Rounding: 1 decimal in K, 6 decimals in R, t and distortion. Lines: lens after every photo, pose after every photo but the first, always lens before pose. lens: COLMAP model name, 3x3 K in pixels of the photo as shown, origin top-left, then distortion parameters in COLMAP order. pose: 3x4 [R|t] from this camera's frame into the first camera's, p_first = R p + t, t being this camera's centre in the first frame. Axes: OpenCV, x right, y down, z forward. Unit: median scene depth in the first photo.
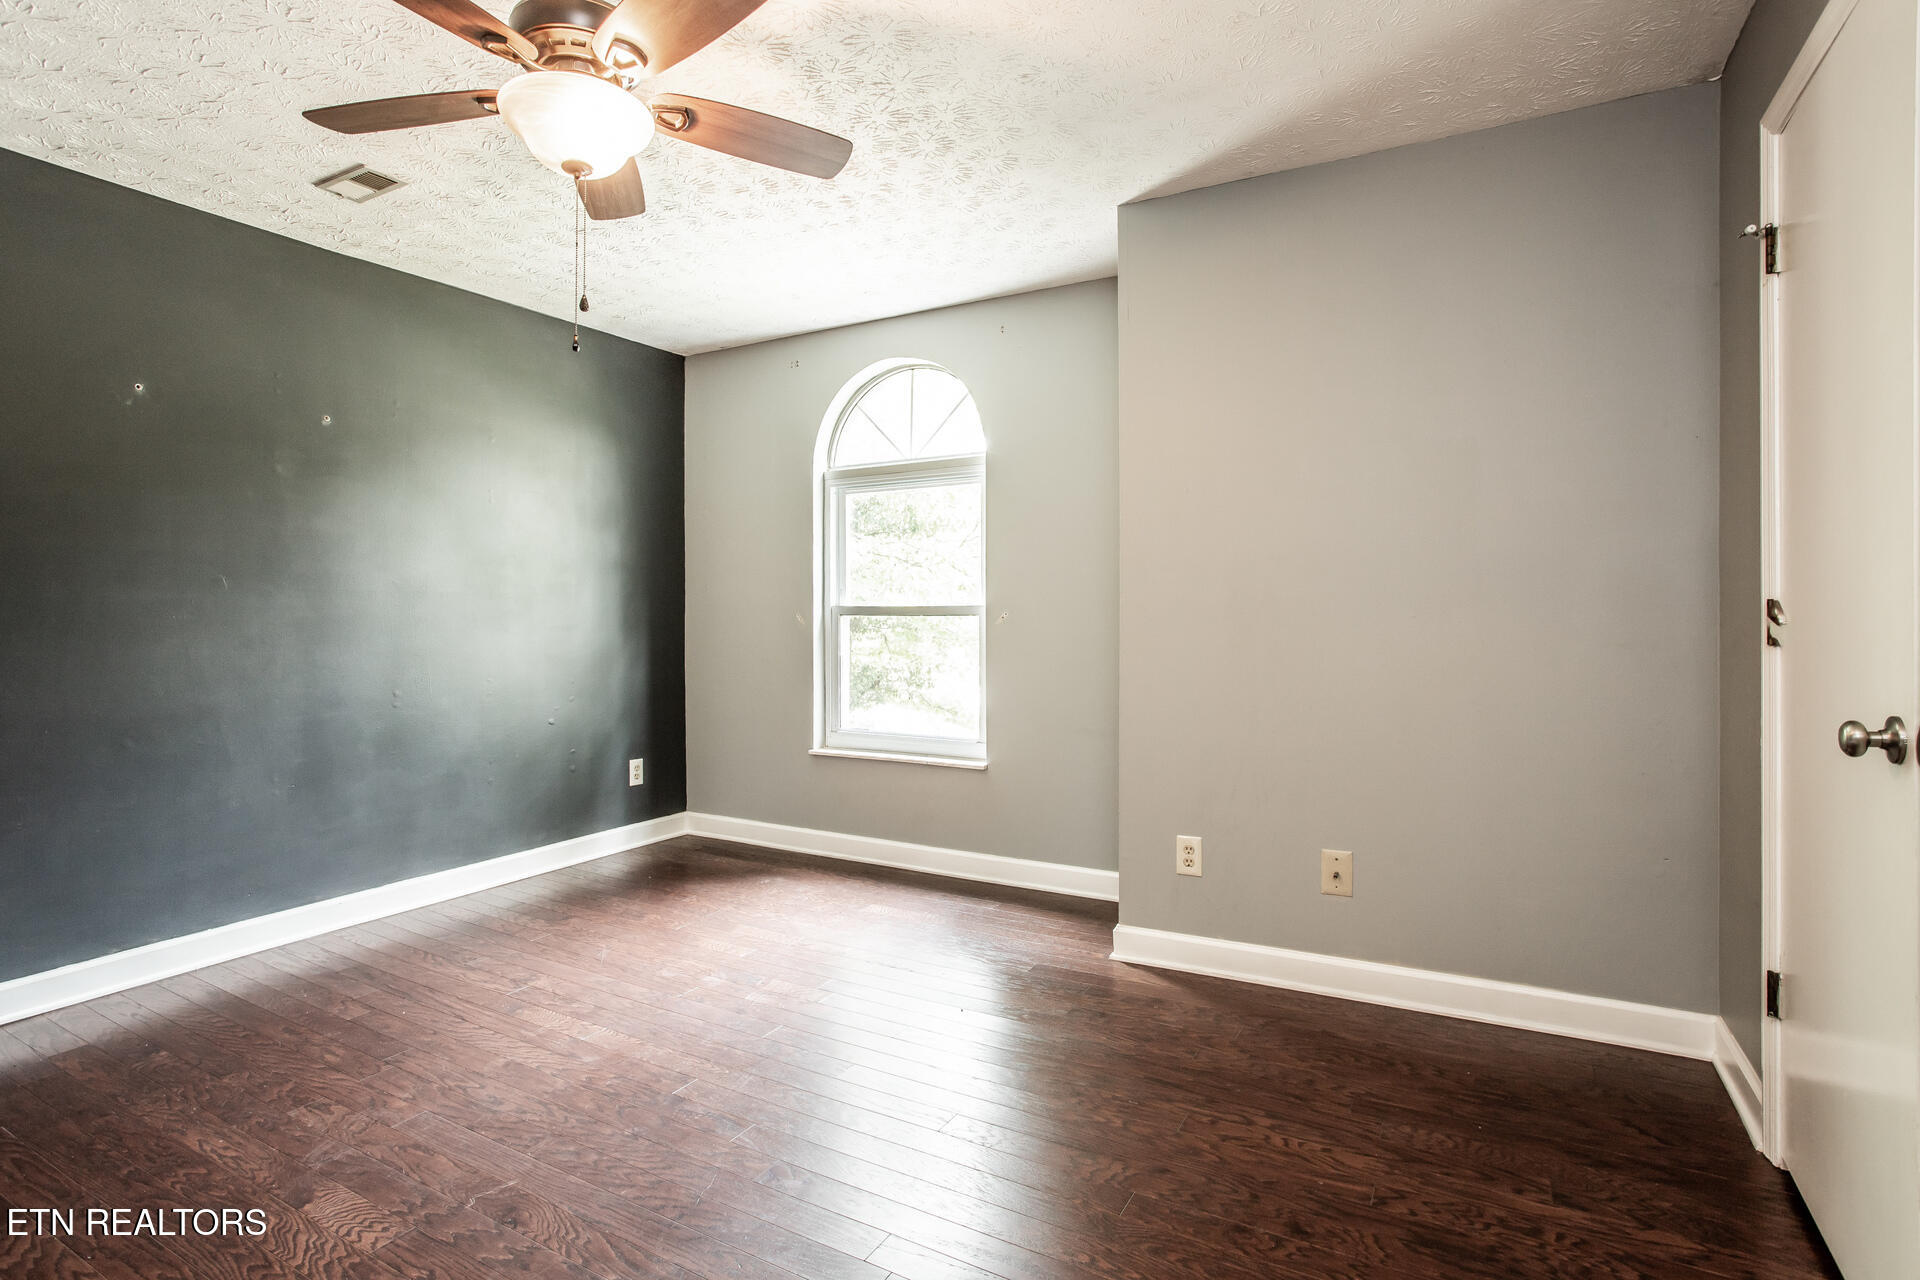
lens RADIAL K [[900.0, 0, 962.9], [0, 900.0, 613.0], [0, 0, 1]] dist [-0.041301, 0.017749]
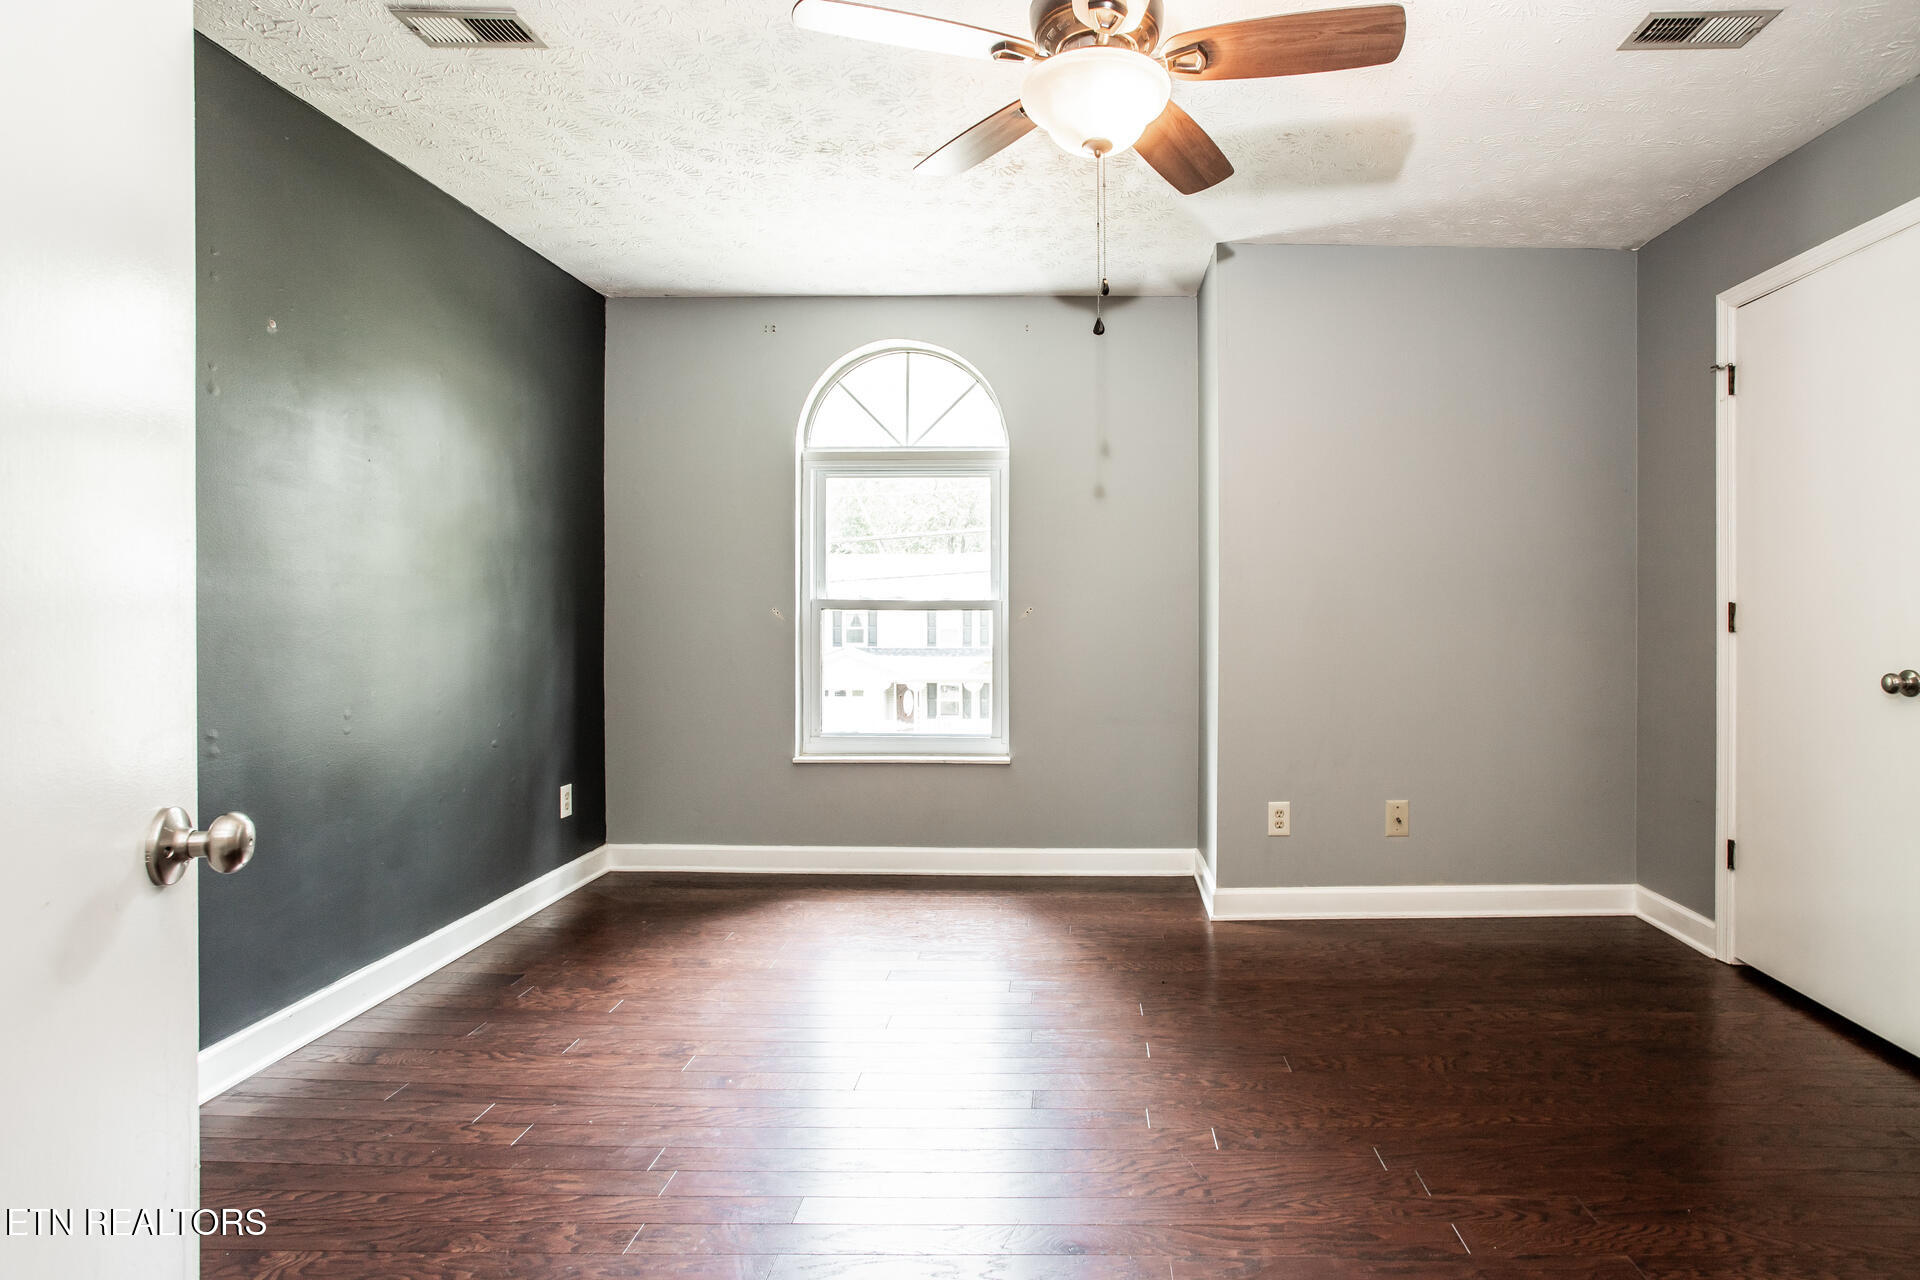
lens RADIAL K [[960.4, 0, 952.8], [0, 960.4, 609.1], [0, 0, 1]] dist [-0.049996, 0.027784]
pose [[0.883426, 0.006140, 0.468530, -0.525148], [-0.006028, 0.999980, -0.001739, 0.003429], [-0.468531, -0.001289, 0.883446, 0.081829]]
